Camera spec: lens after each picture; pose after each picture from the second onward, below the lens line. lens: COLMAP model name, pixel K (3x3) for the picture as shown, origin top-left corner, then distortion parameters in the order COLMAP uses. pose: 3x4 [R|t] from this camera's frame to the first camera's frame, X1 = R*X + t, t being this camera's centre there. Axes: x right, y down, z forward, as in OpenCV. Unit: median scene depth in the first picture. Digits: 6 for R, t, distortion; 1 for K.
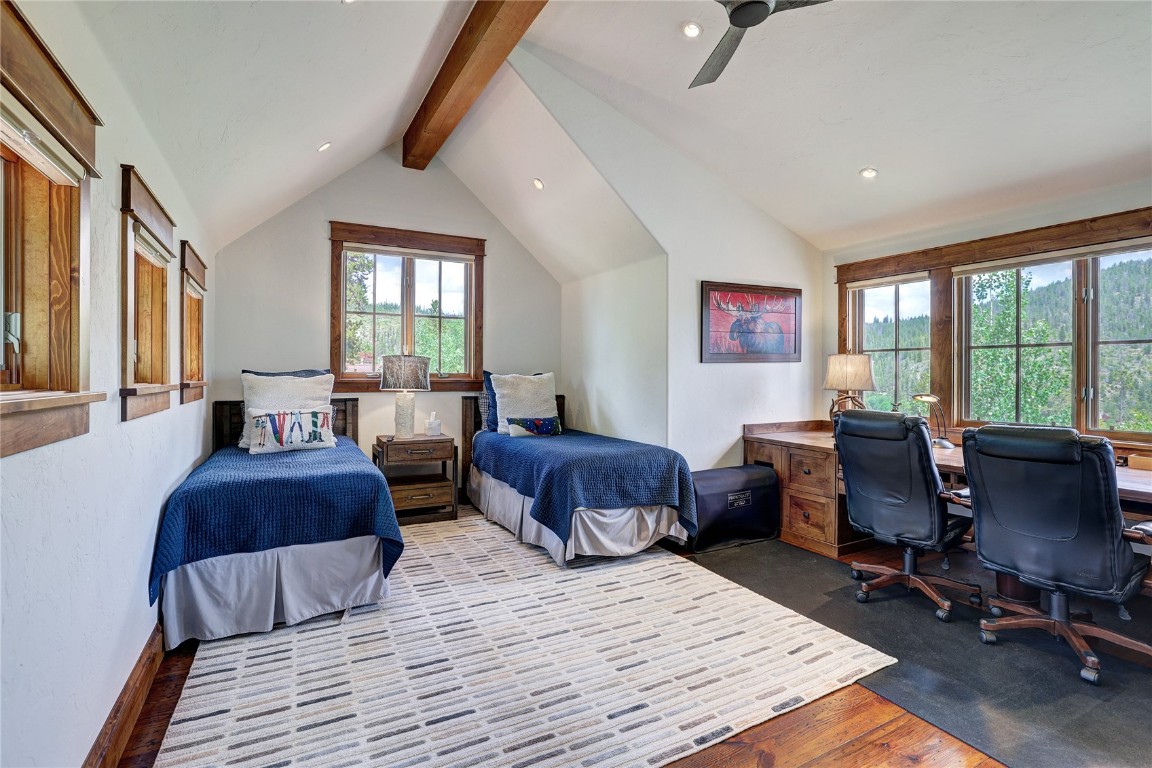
lens RADIAL K [[532.4, 0, 573.4], [0, 532.4, 376.2], [0, 0, 1]] dist [-0.027613, 0.005359]
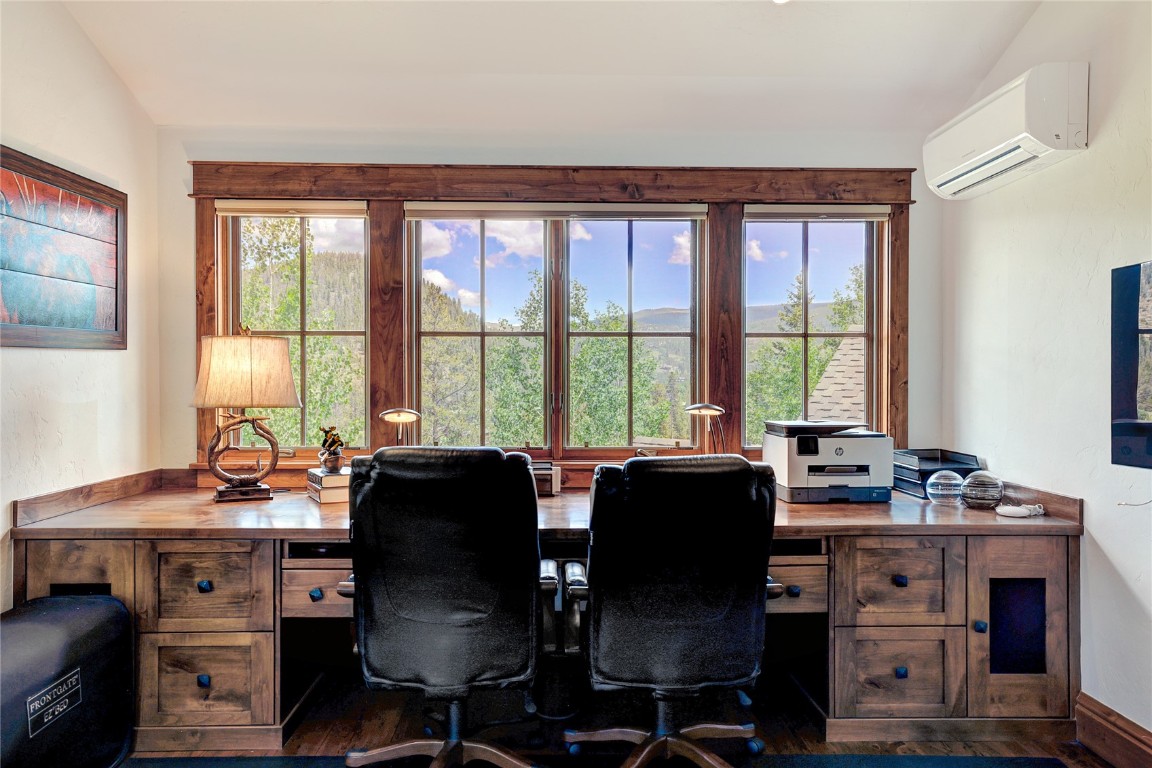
lens RADIAL K [[822.3, 0, 576.3], [0, 822.3, 388.2], [0, 0, 1]] dist [0.010870, 0.009301]
pose [[0.455028, -0.012727, 0.890386, -0.048955], [0.007786, 0.999916, 0.010314, 0.002656], [-0.890443, 0.002239, 0.455089, 0.378380]]
